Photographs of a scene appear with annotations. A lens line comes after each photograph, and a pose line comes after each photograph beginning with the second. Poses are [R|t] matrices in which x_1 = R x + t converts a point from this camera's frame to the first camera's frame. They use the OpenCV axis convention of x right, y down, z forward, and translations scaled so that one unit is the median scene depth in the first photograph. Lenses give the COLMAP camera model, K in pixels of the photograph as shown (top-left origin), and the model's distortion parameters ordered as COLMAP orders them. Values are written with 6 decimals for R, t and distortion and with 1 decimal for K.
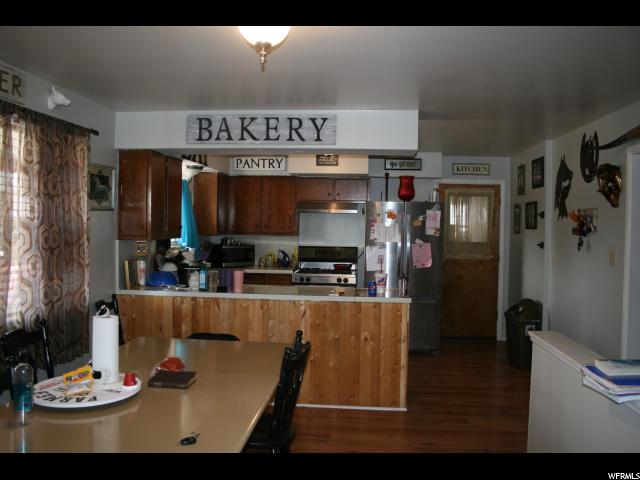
lens RADIAL K [[566.9, 0, 322.0], [0, 566.9, 238.7], [0, 0, 1]] dist [-0.119518, 0.077204]
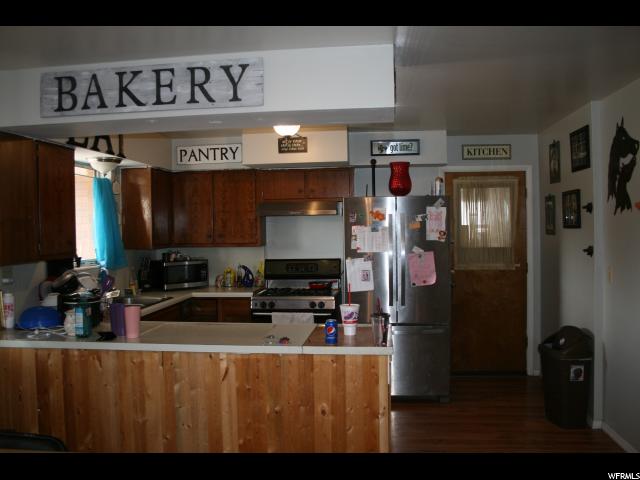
lens RADIAL K [[566.9, 0, 317.4], [0, 566.9, 240.8], [0, 0, 1]] dist [-0.119518, 0.077204]
pose [[0.998596, -0.031433, -0.042632, 0.073224], [0.031310, 0.999503, -0.003562, -0.008458], [0.042722, 0.002222, 0.999085, 0.260322]]
